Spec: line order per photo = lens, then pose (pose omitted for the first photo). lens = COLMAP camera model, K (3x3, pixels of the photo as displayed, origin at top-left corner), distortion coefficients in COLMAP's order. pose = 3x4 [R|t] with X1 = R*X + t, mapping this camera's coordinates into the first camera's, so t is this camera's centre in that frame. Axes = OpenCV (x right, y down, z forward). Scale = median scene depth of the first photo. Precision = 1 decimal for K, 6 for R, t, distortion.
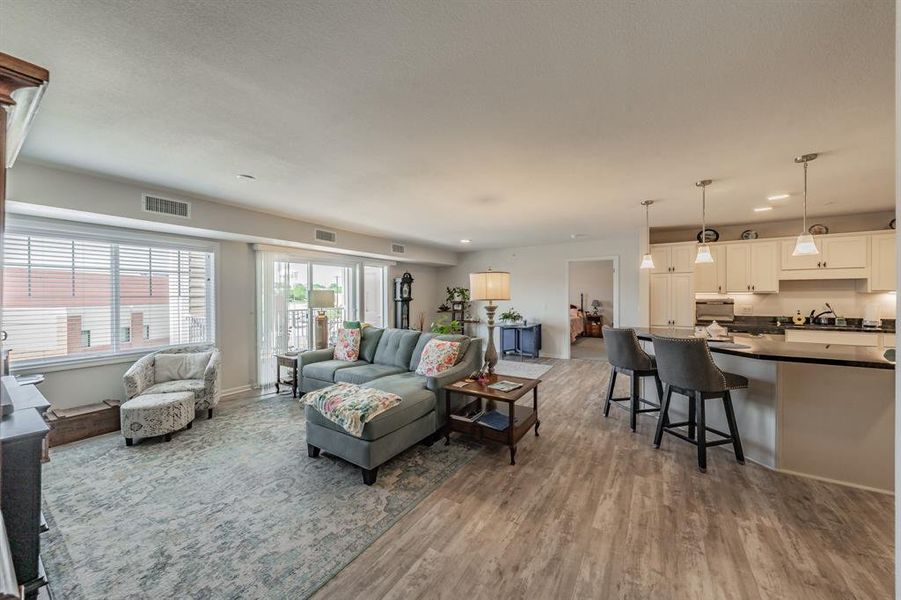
lens RADIAL K [[319.4, 0, 450.9], [0, 319.4, 295.9], [0, 0, 1]] dist [0.000108, 0.000050]
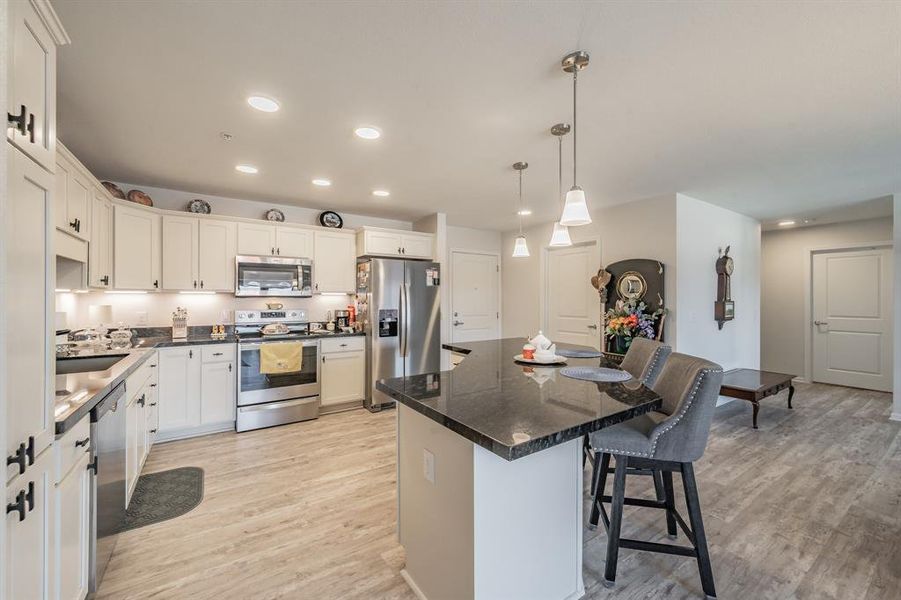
lens RADIAL K [[353.3, 0, 451.2], [0, 353.3, 299.0], [0, 0, 1]] dist [-0.001976, 0.000324]
pose [[-0.915559, 0.005459, 0.402146, 0.416070], [0.004907, 0.999985, -0.002403, 0.008047], [-0.402153, -0.000227, -0.915573, 1.056679]]
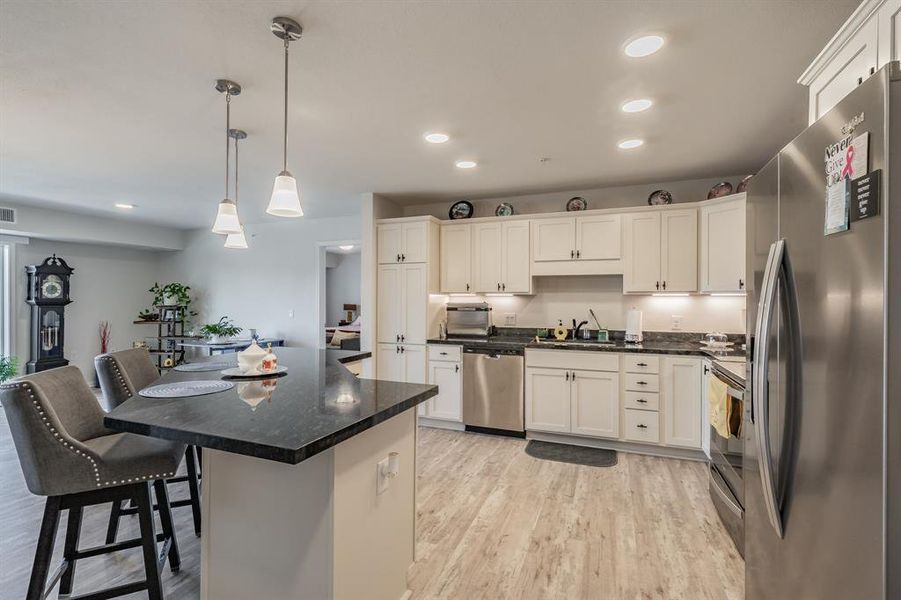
lens RADIAL K [[418.7, 0, 441.2], [0, 418.7, 299.7], [0, 0, 1]] dist [0.009758, -0.000572]
pose [[0.983654, 0.007831, 0.179899, 0.606632], [-0.007442, 0.999968, -0.002839, 0.005387], [-0.179916, 0.001454, 0.983681, 0.131125]]
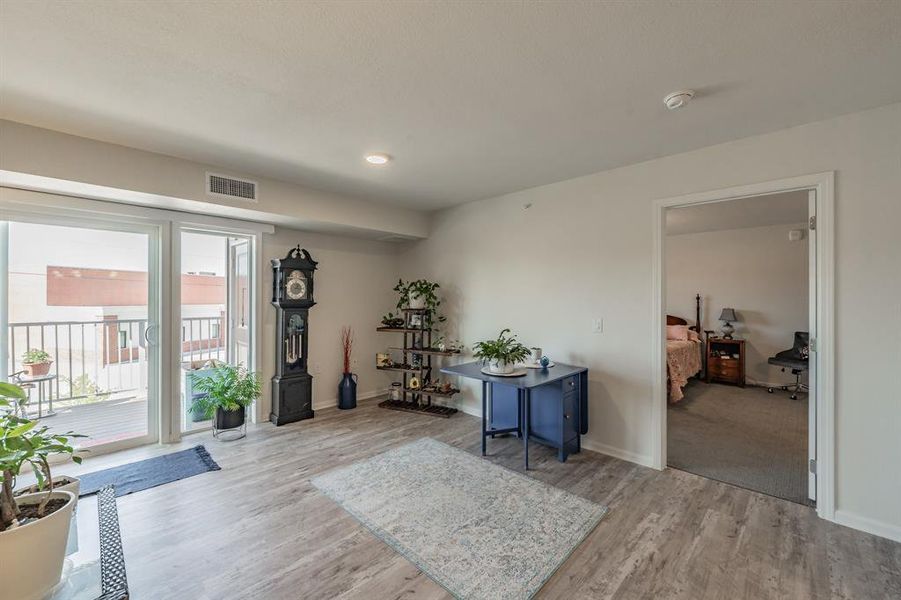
lens RADIAL K [[365.9, 0, 452.6], [0, 365.9, 292.9], [0, 0, 1]] dist [-0.003196, -0.000263]
pose [[0.980884, 0.006077, -0.194500, 0.279421], [-0.008925, 0.999865, -0.013766, 0.000282], [0.194390, 0.015239, 0.980806, 0.705056]]
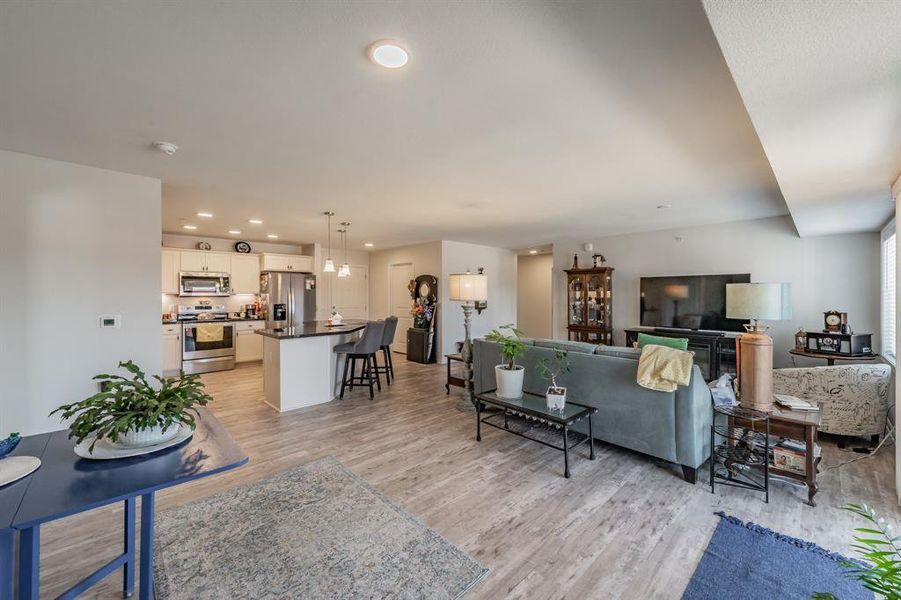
lens RADIAL K [[353.3, 0, 447.4], [0, 353.3, 297.3], [0, 0, 1]] dist [-0.001976, 0.000324]
pose [[-0.970035, 0.004409, 0.242926, -0.067114], [0.006098, 0.999962, 0.006201, -0.000299], [-0.242889, 0.007497, -0.970025, 1.517466]]
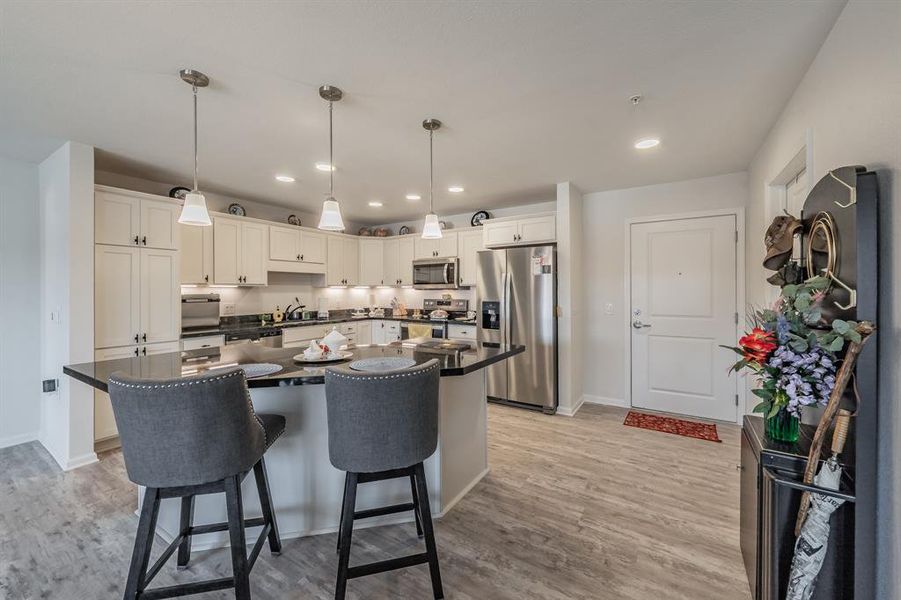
lens RADIAL K [[353.3, 0, 459.0], [0, 353.3, 291.2], [0, 0, 1]] dist [-0.001976, 0.000324]
pose [[-0.003082, 0.002652, 0.999992, 0.083375], [0.004707, 0.999985, -0.002638, 0.007668], [-0.999984, 0.004699, -0.003095, 0.448175]]
